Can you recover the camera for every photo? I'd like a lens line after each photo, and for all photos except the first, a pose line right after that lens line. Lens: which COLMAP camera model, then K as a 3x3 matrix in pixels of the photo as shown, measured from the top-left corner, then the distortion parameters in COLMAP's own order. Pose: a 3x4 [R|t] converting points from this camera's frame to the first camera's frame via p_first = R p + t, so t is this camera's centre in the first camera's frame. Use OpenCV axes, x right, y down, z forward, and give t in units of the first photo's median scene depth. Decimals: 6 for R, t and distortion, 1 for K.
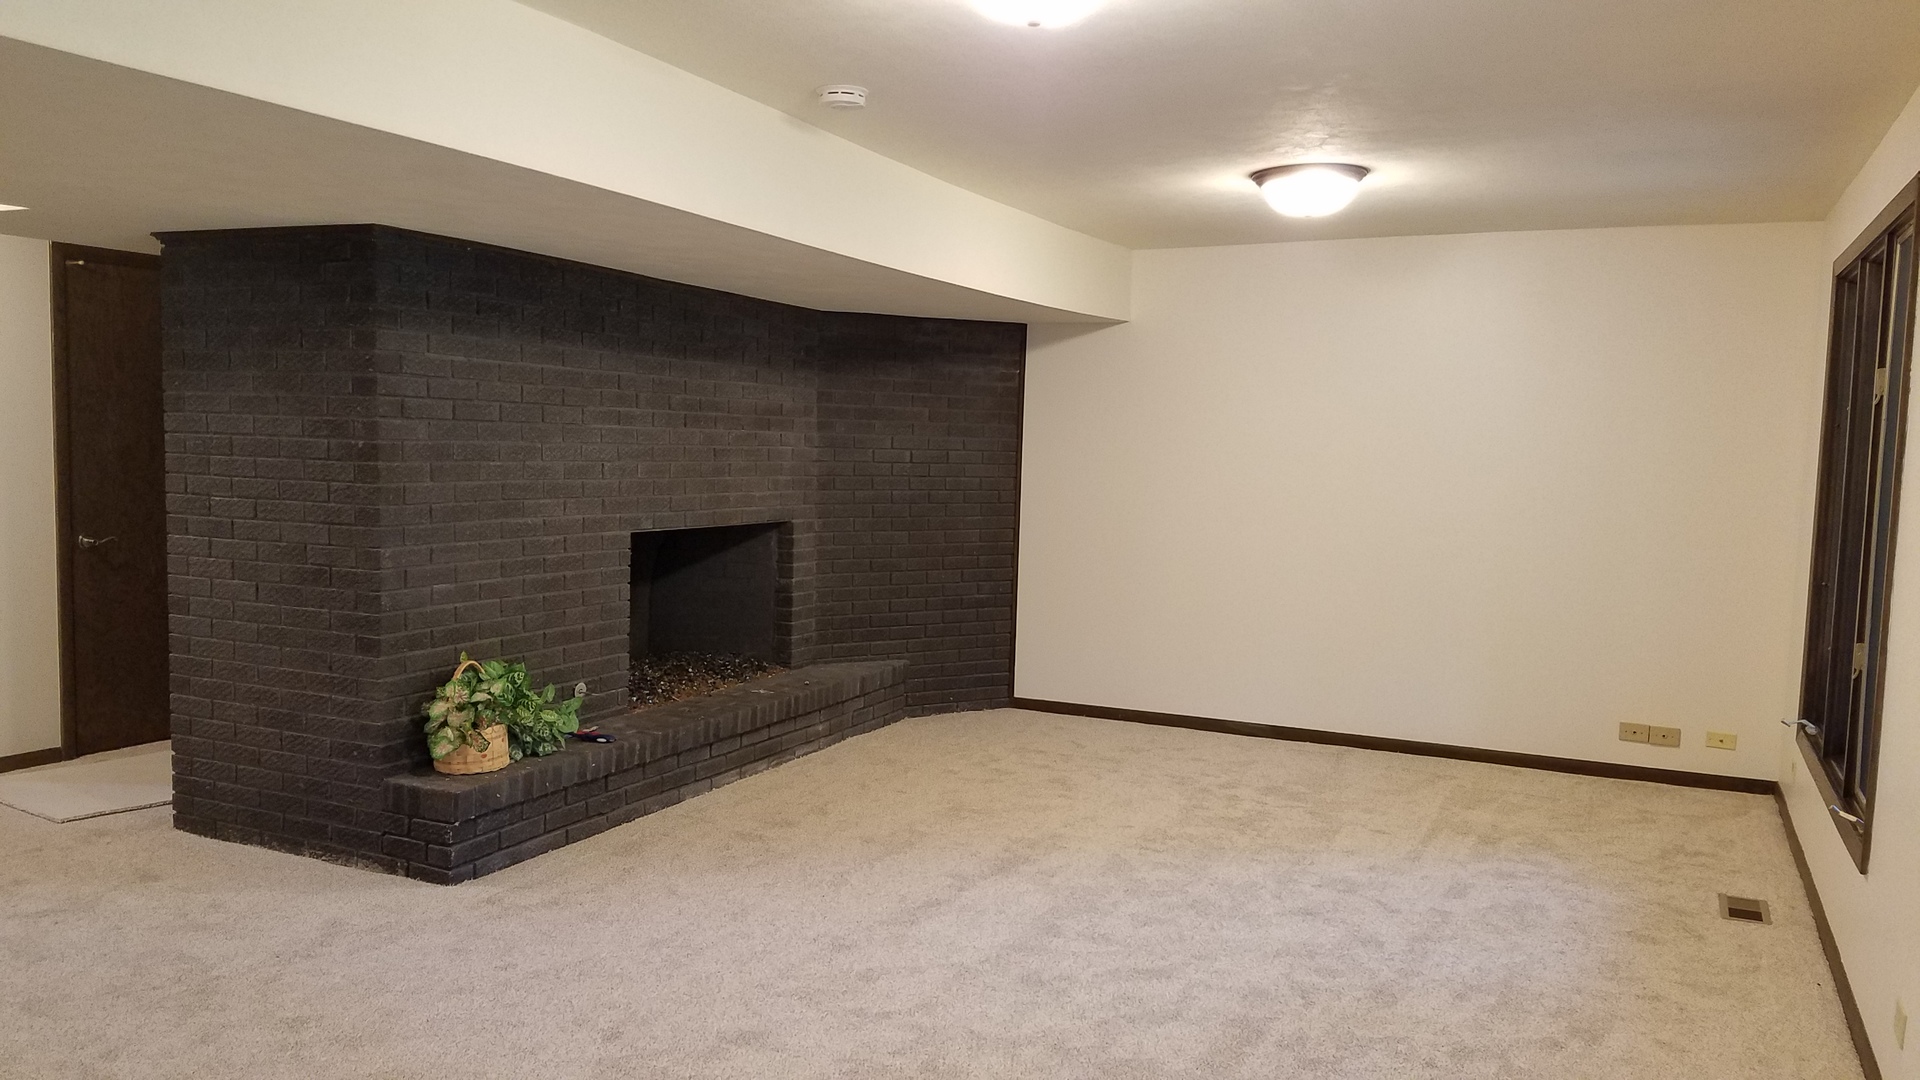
lens RADIAL K [[1464.8, 0, 952.1], [0, 1464.8, 526.5], [0, 0, 1]] dist [0.265533, -0.505514]
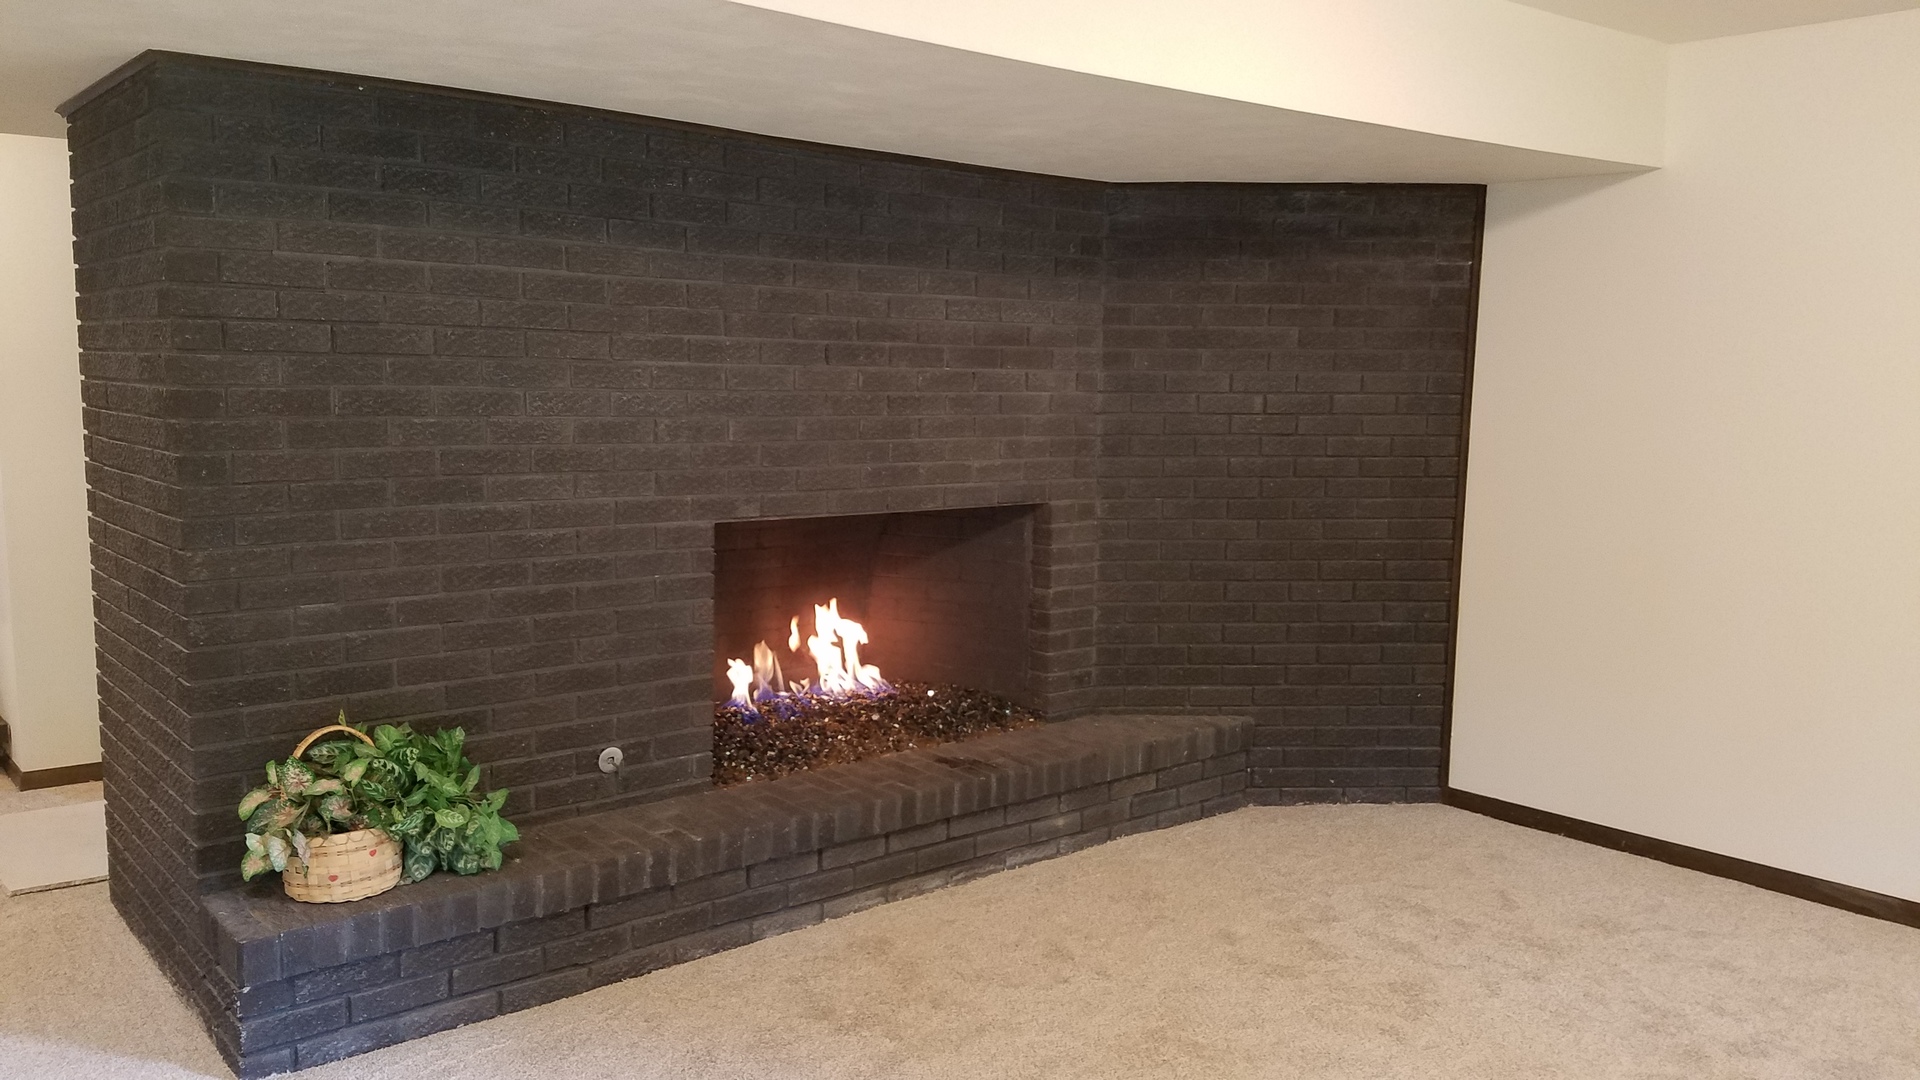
lens RADIAL K [[1464.8, 0, 952.1], [0, 1464.8, 526.5], [0, 0, 1]] dist [0.265533, -0.505514]
pose [[0.900763, 0.031932, -0.433135, 0.154259], [-0.016188, 0.999069, 0.039989, -0.020654], [0.434008, -0.029009, 0.900442, 0.409150]]
